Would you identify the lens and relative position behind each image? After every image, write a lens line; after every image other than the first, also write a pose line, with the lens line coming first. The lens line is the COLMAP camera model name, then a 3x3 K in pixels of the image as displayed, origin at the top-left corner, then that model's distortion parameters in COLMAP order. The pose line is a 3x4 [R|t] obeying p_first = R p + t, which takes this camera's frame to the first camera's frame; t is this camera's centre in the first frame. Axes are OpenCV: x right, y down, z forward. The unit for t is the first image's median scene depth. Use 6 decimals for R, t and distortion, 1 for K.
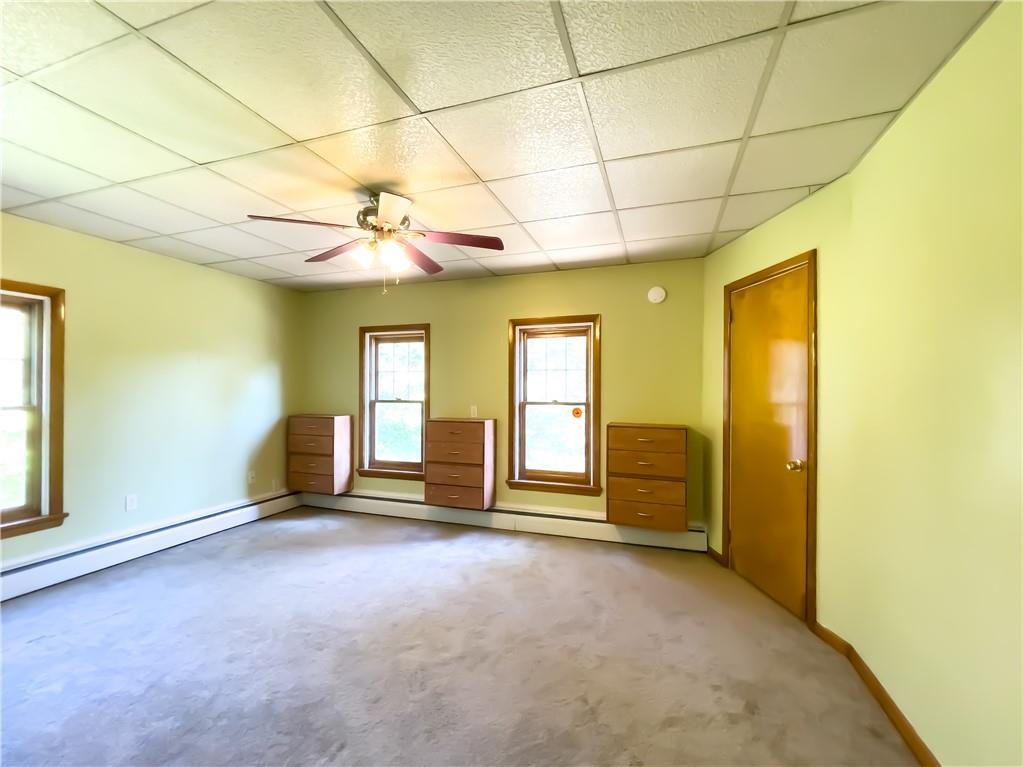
lens RADIAL K [[411.3, 0, 511.5], [0, 411.3, 383.5], [0, 0, 1]] dist [0.000180, -0.000138]
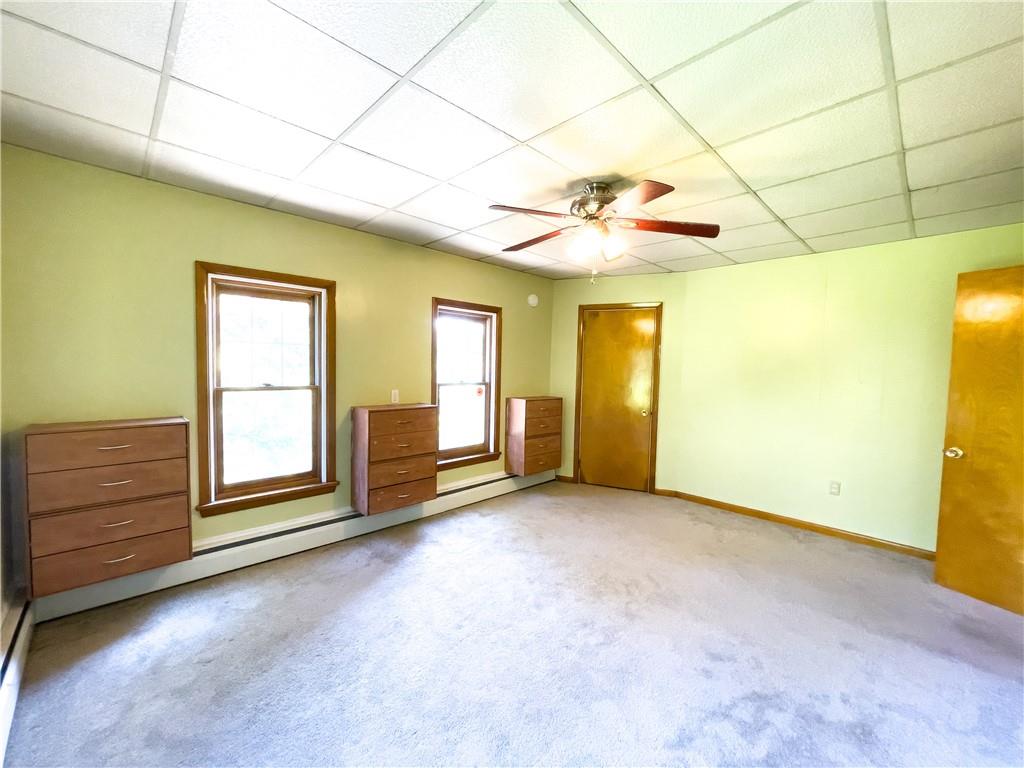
lens RADIAL K [[411.7, 0, 512.0], [0, 411.7, 384.0], [0, 0, 1]] dist [0.000180, -0.000138]
pose [[0.461586, -0.025195, 0.886737, -0.779293], [-0.014646, 0.999244, 0.036015, 0.008212], [-0.886974, -0.029611, 0.460868, 0.392926]]
